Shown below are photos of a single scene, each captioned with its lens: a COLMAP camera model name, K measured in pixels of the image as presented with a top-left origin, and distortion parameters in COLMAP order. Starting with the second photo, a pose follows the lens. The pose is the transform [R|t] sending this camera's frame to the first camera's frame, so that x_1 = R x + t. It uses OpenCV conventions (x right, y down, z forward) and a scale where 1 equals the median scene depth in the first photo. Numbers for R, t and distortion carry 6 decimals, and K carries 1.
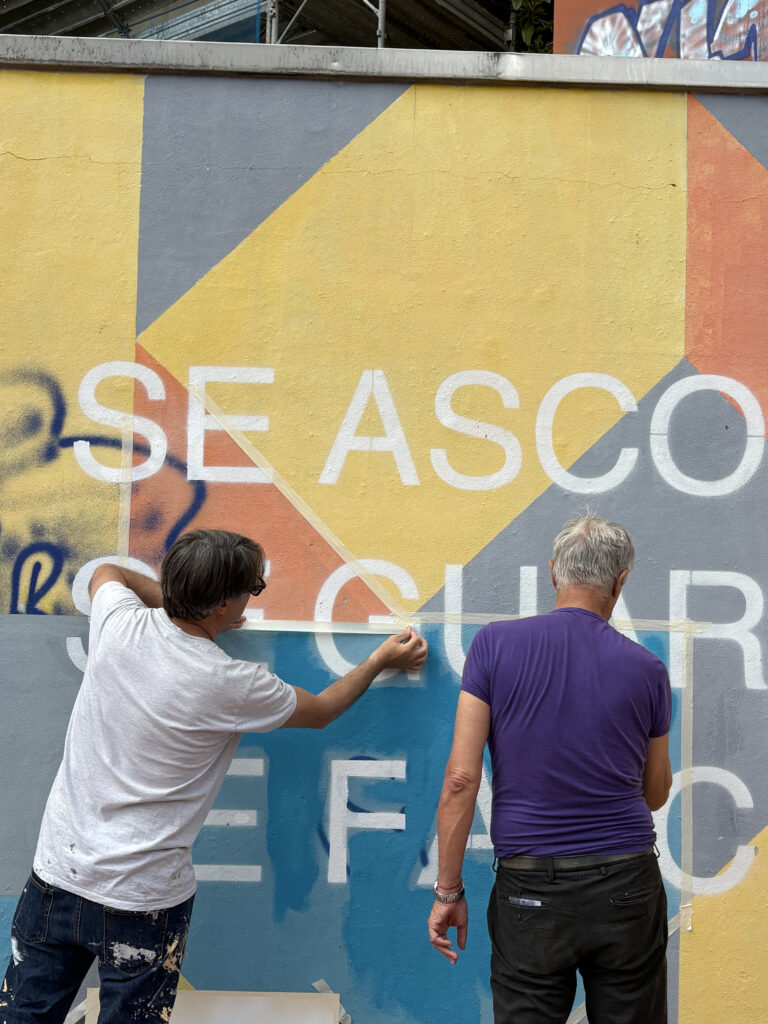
lens RADIAL K [[1312.6, 0, 380.2], [0, 1312.6, 507.4], [0, 0, 1]] dist [0.007699, 0.000000]
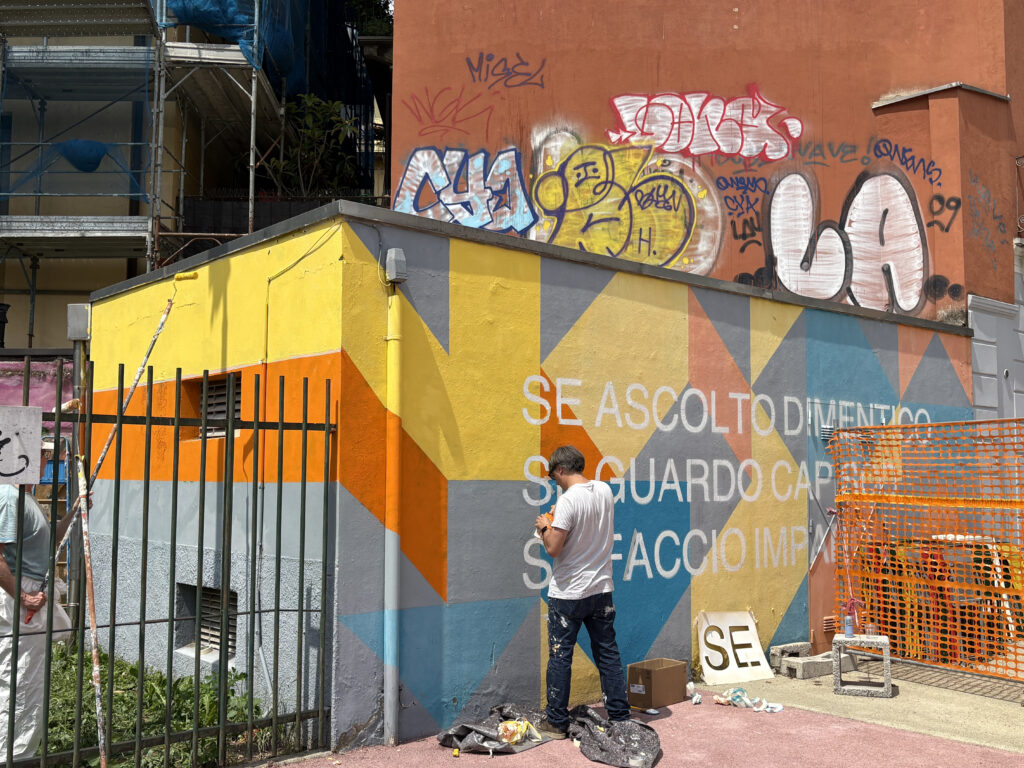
lens RADIAL K [[1089.2, 0, 538.0], [0, 1089.2, 342.2], [0, 0, 1]] dist [0.096155, 0.000000]
pose [[0.740770, 0.059525, 0.669116, -1.547953], [-0.030385, 0.998016, -0.055145, -0.060776], [-0.671071, 0.020518, 0.741109, -0.495266]]
